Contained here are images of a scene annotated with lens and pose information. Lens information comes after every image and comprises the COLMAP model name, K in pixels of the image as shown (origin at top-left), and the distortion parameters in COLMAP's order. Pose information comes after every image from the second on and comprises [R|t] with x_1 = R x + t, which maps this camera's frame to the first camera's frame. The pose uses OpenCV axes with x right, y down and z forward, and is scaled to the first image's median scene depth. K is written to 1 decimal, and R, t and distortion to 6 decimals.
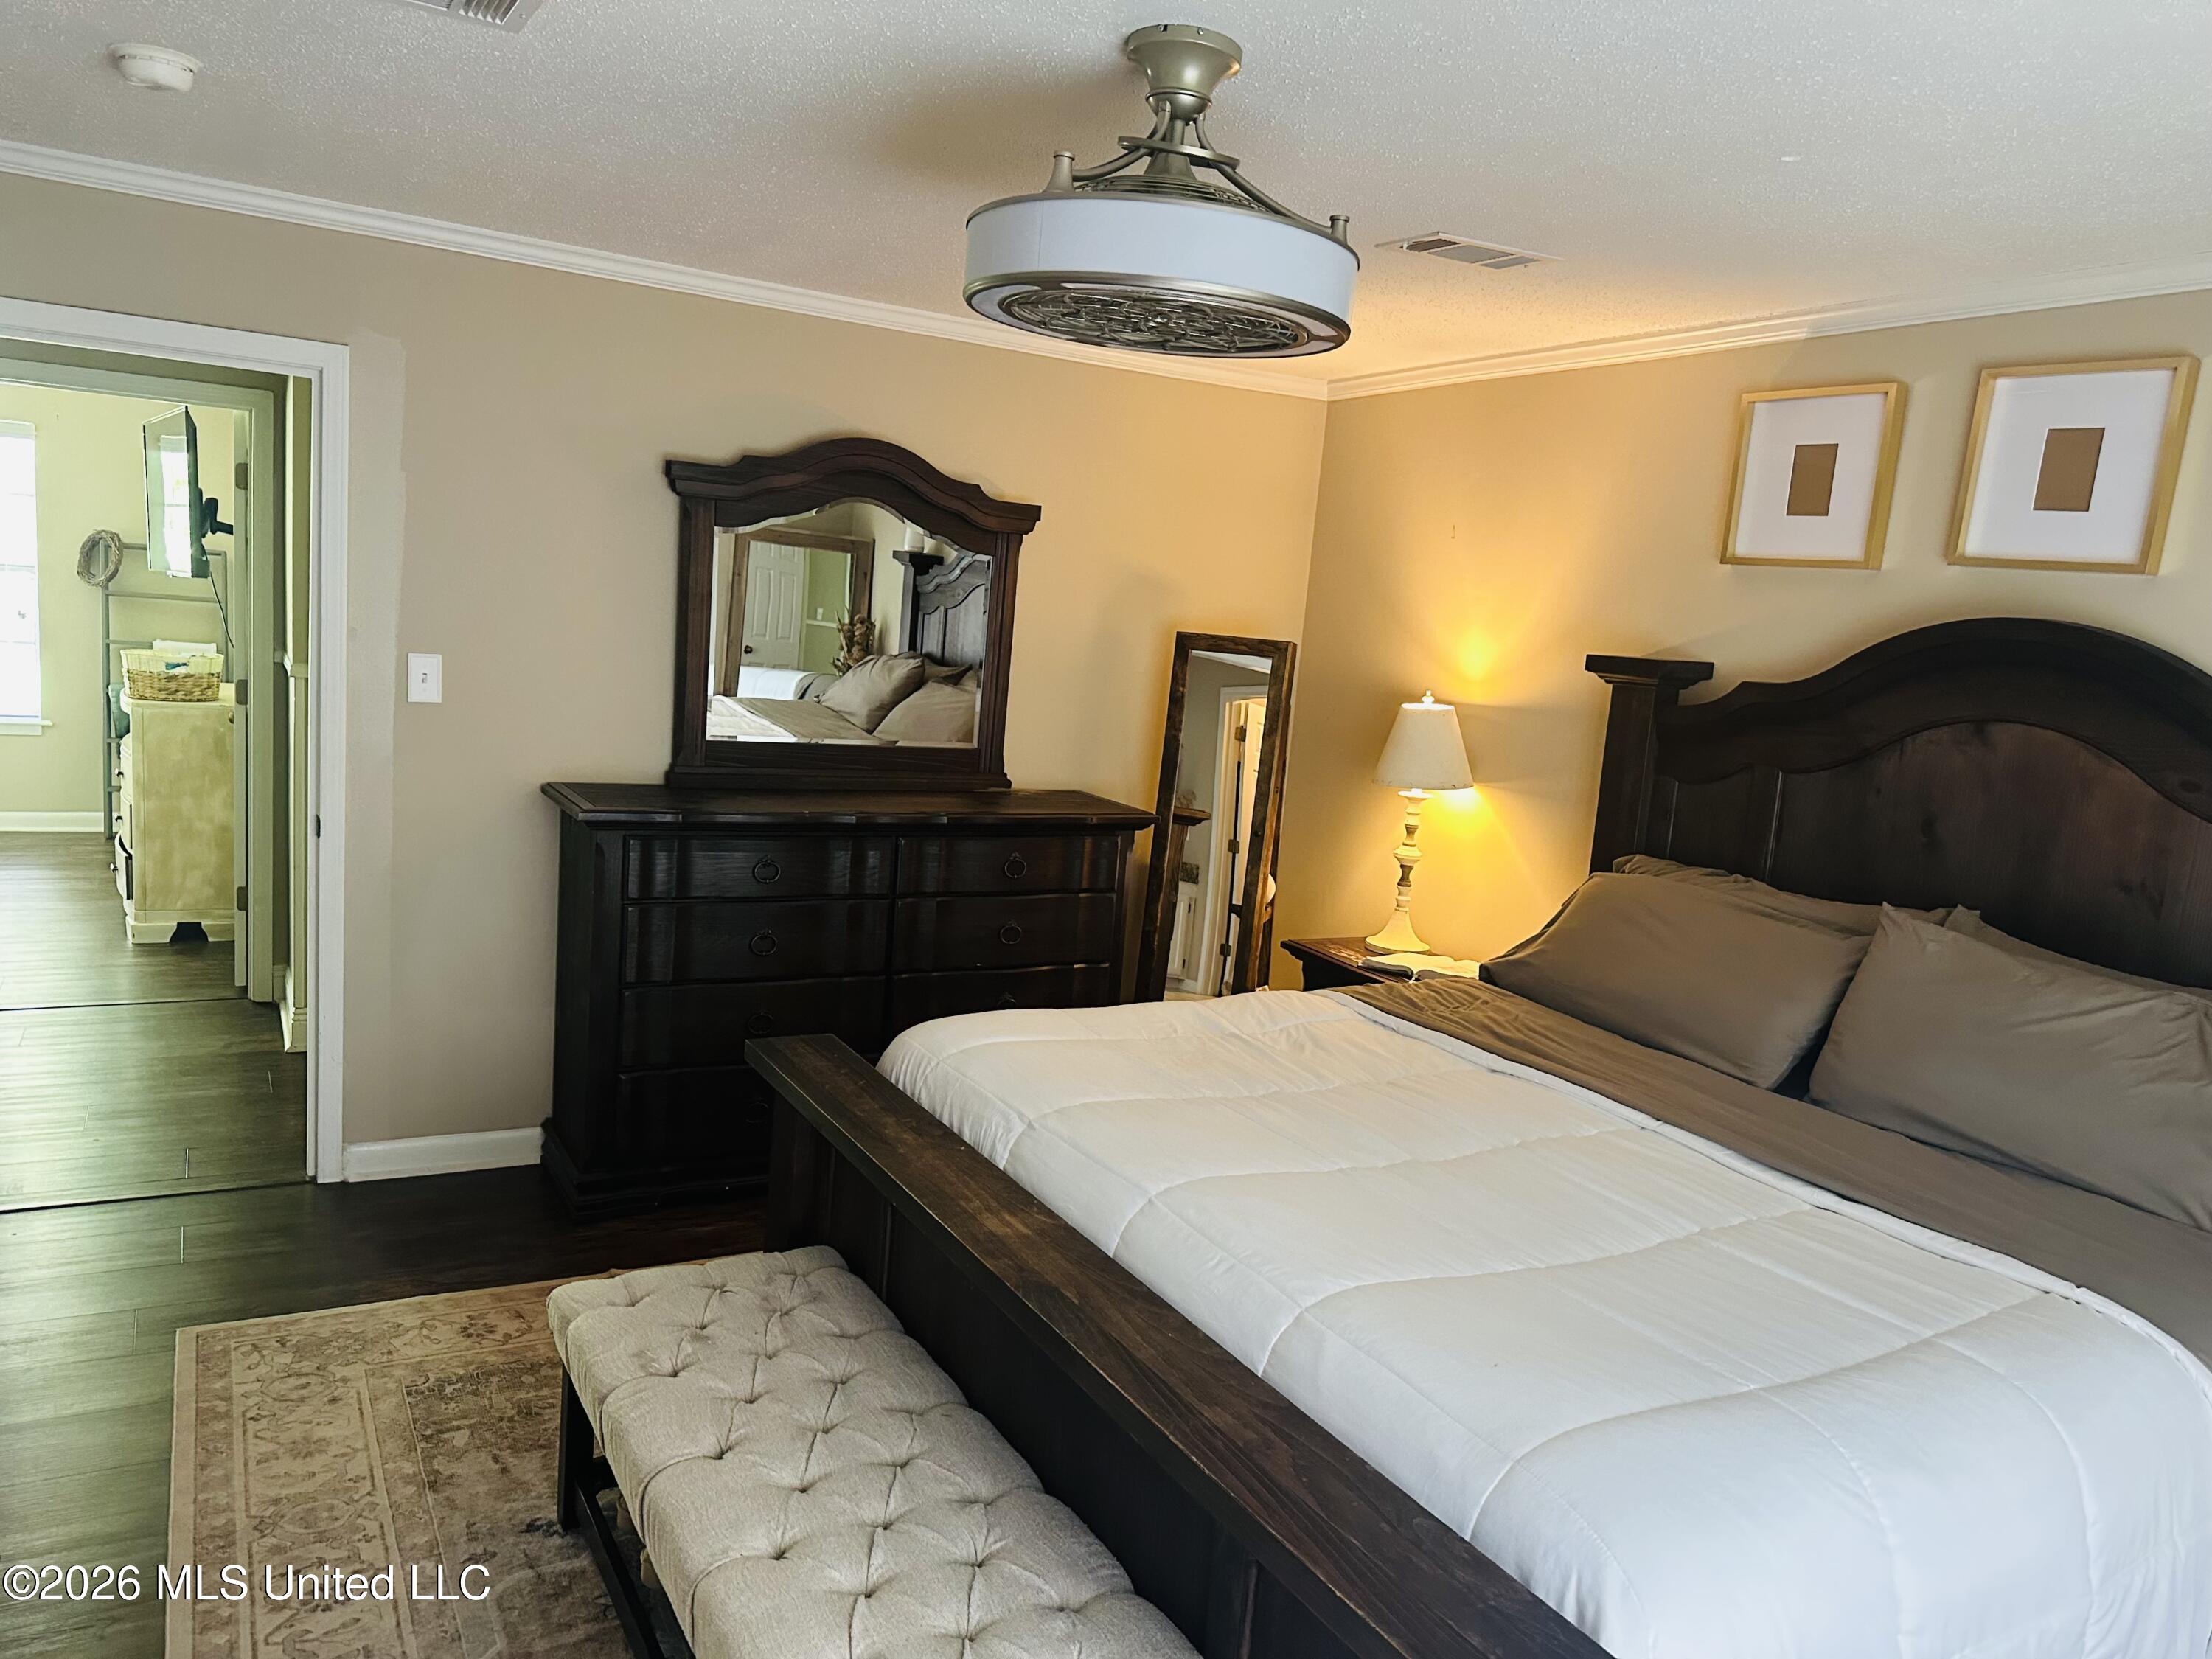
lens RADIAL K [[1548.3, 0, 1123.0], [0, 1548.3, 843.7], [0, 0, 1]] dist [0.099211, -0.107249]
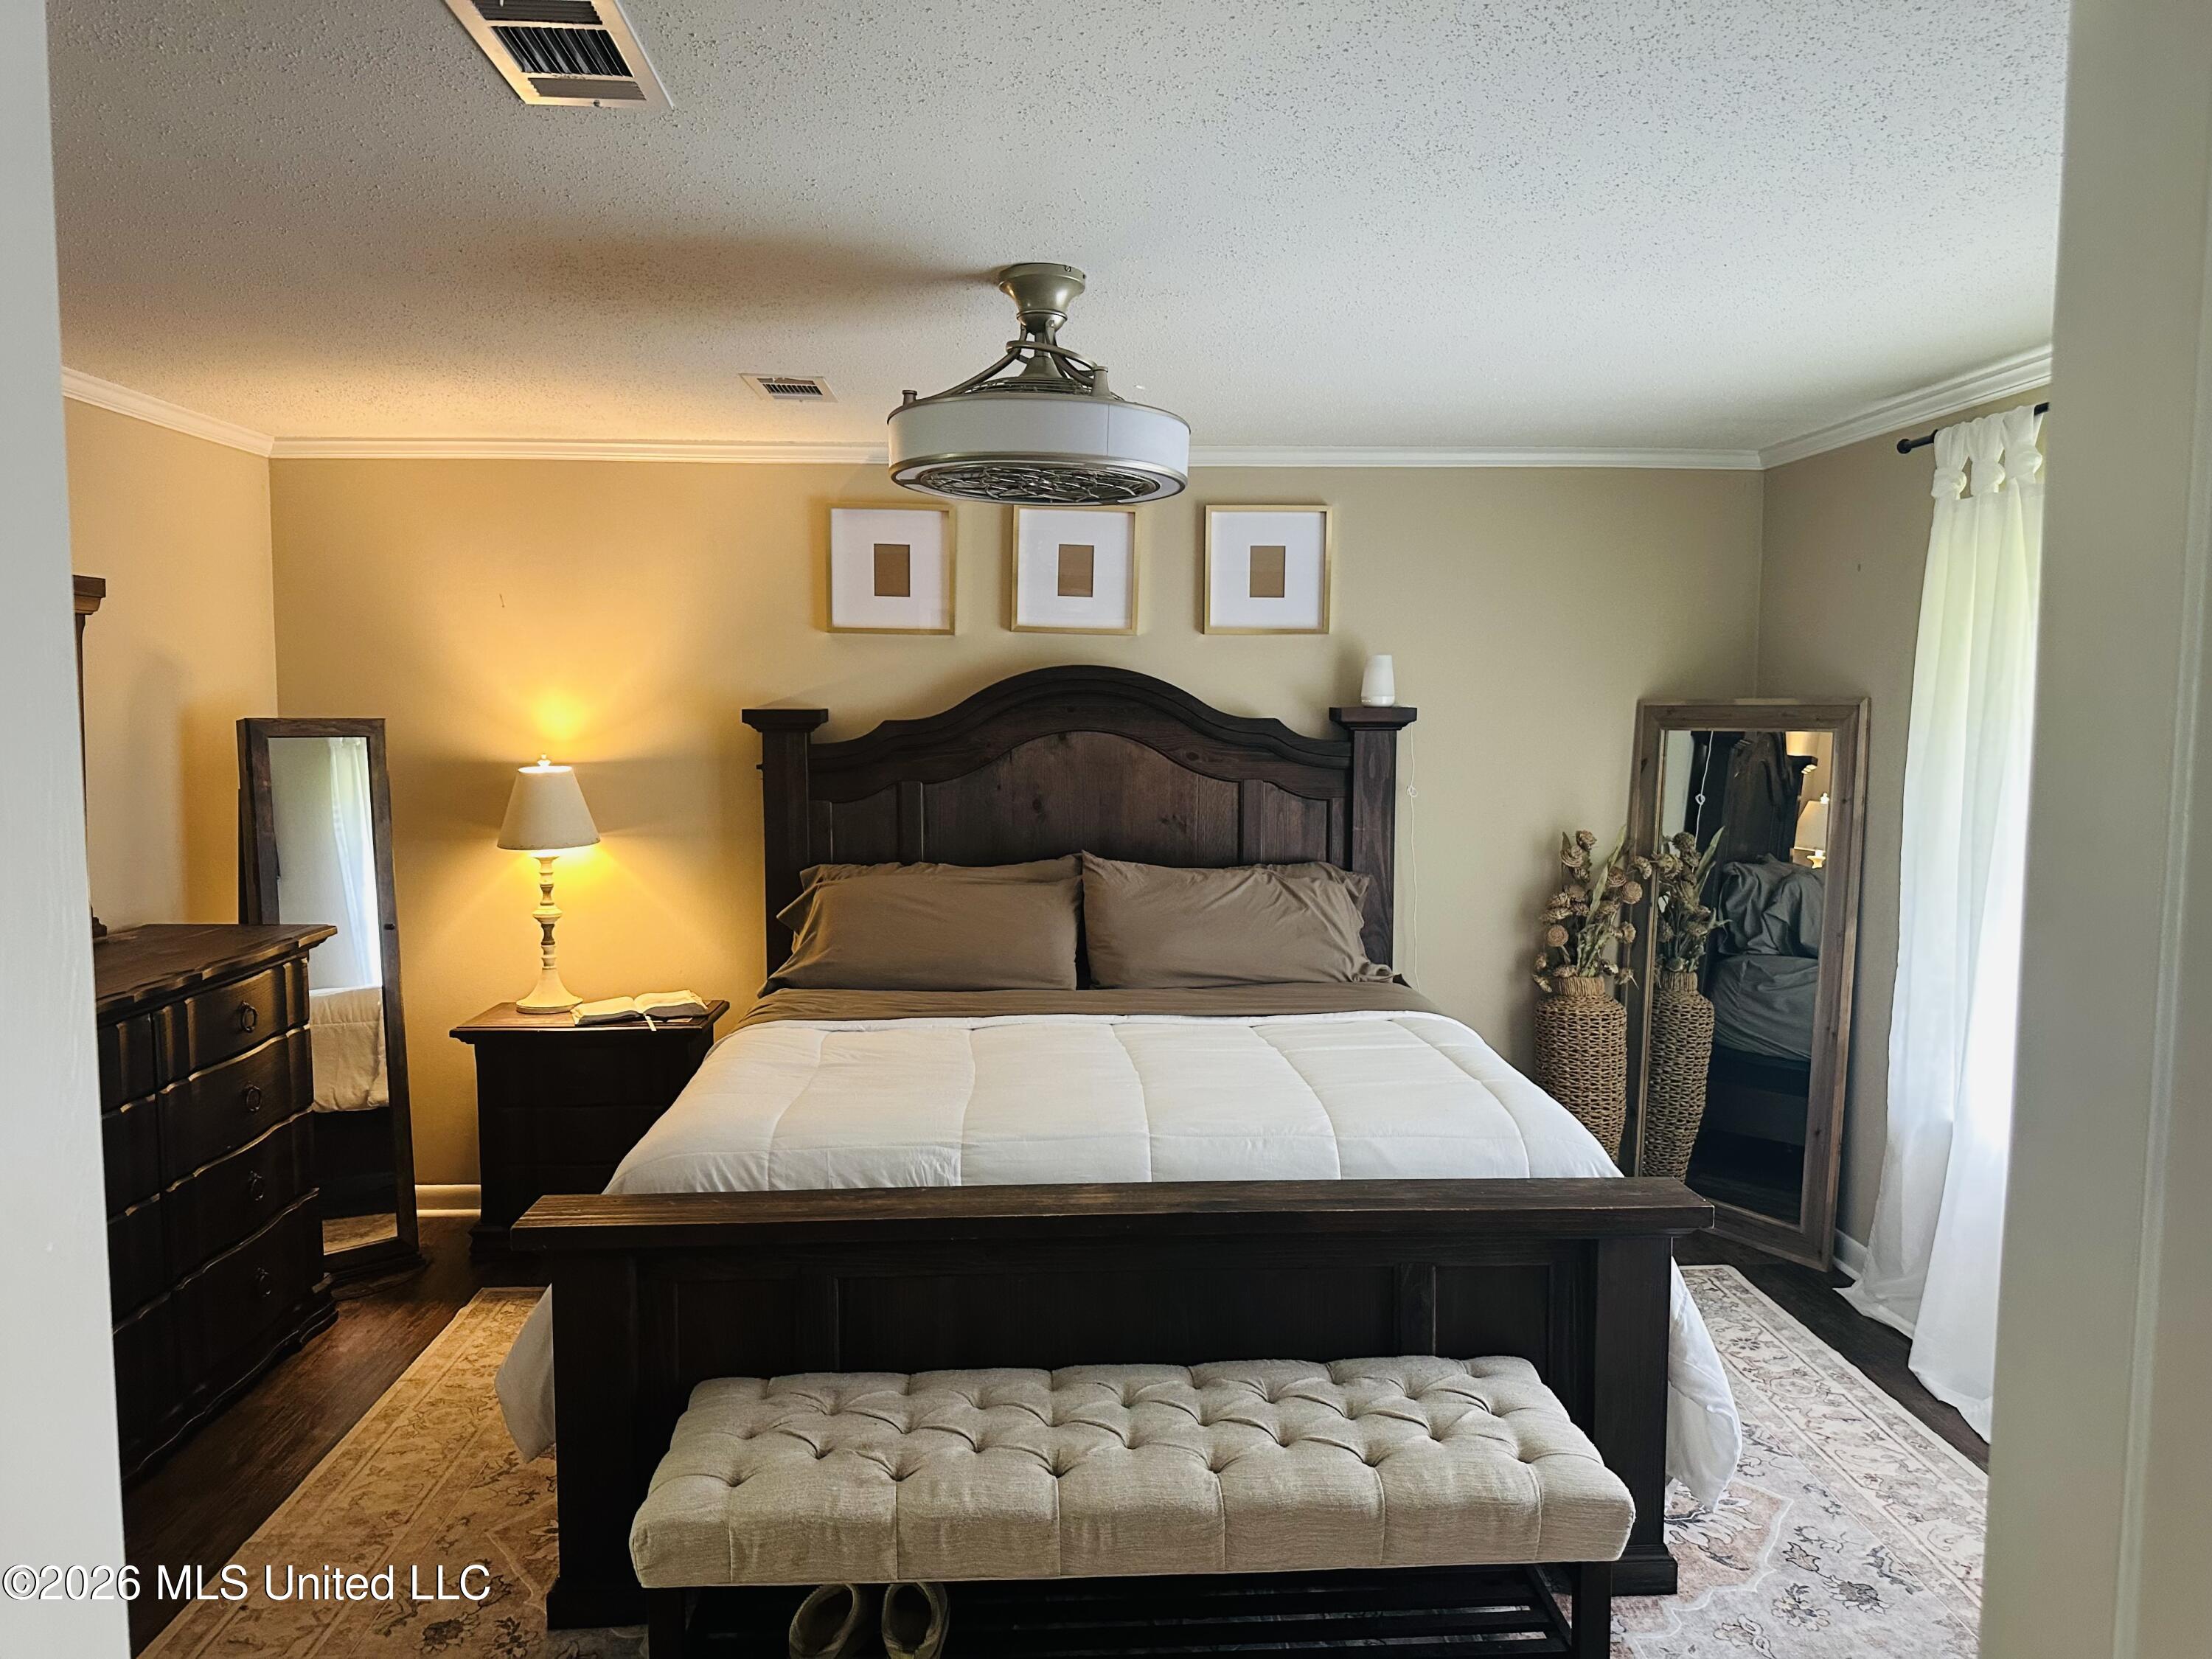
lens RADIAL K [[1548.3, 0, 1087.0], [0, 1548.3, 836.7], [0, 0, 1]] dist [0.099211, -0.107249]
pose [[0.462347, -0.159148, 0.872300, -0.731540], [0.168389, 0.981618, 0.089841, -0.101317], [-0.870563, 0.105348, 0.480647, 0.239160]]
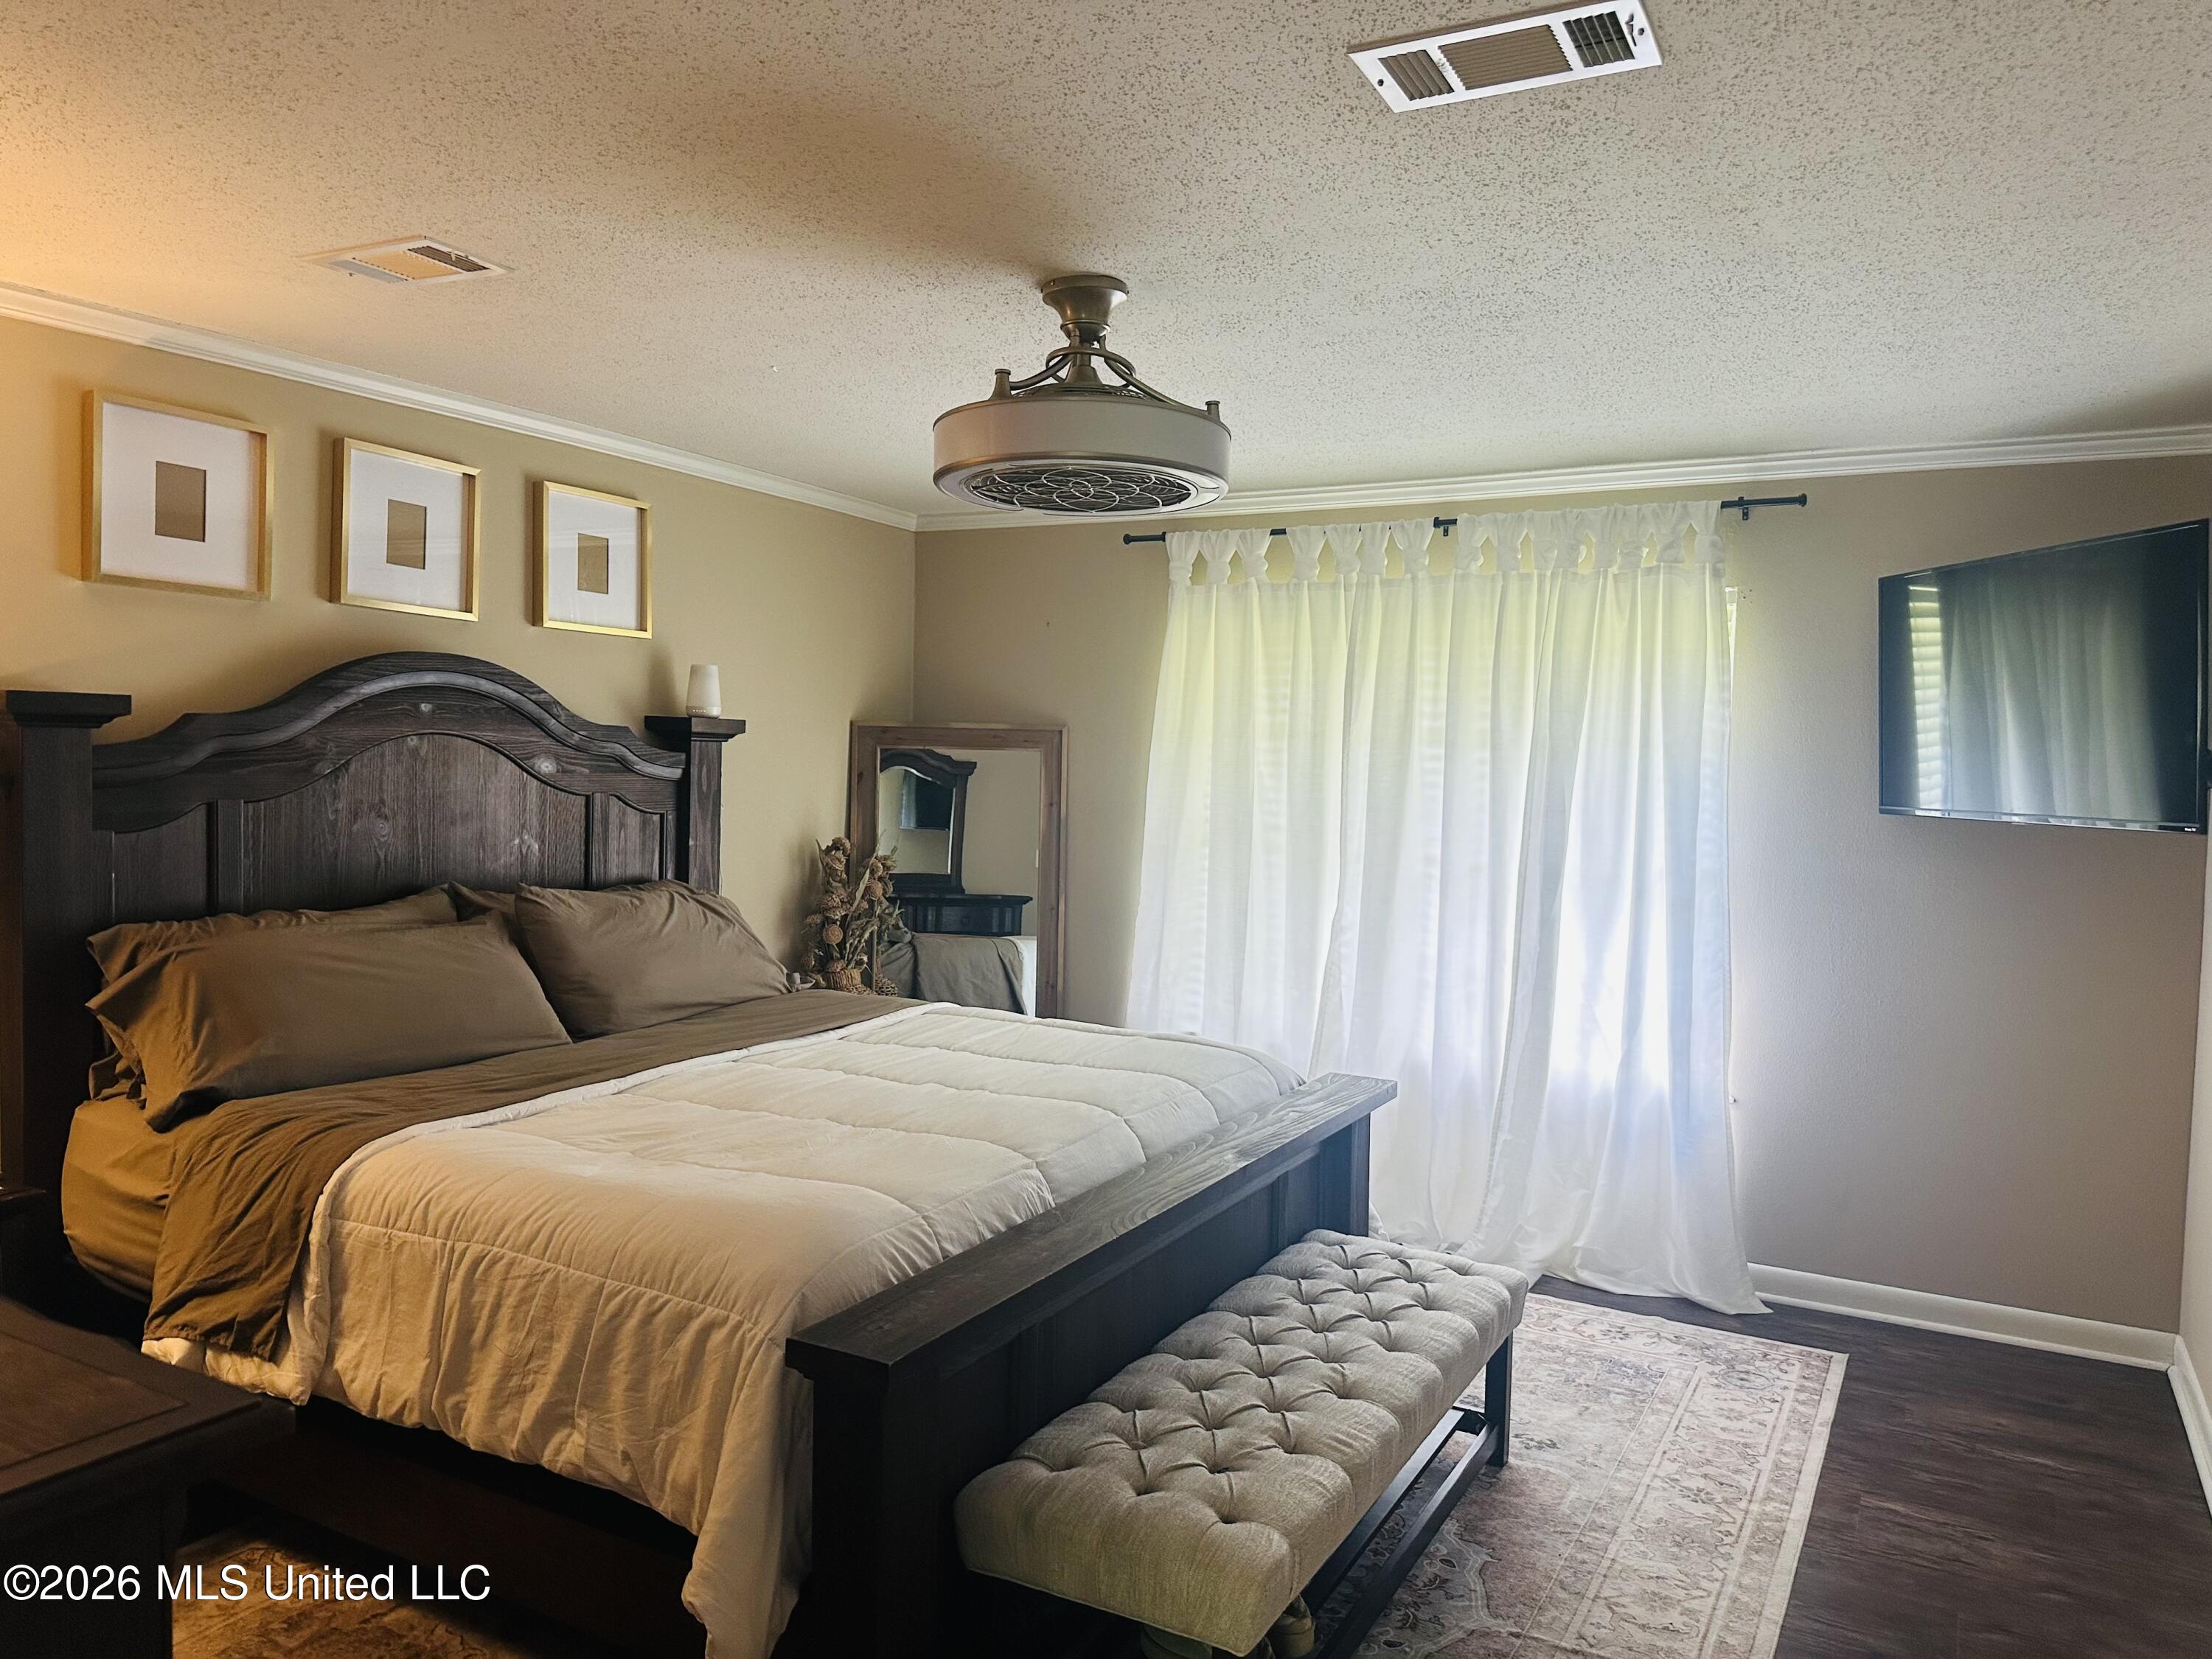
lens RADIAL K [[1548.3, 0, 1112.1], [0, 1548.3, 835.0], [0, 0, 1]] dist [0.099211, -0.107249]
pose [[-0.506242, -0.143059, 0.850443, -0.737332], [0.059457, 0.978008, 0.199911, -0.200066], [-0.860340, 0.151768, -0.486603, 1.059056]]
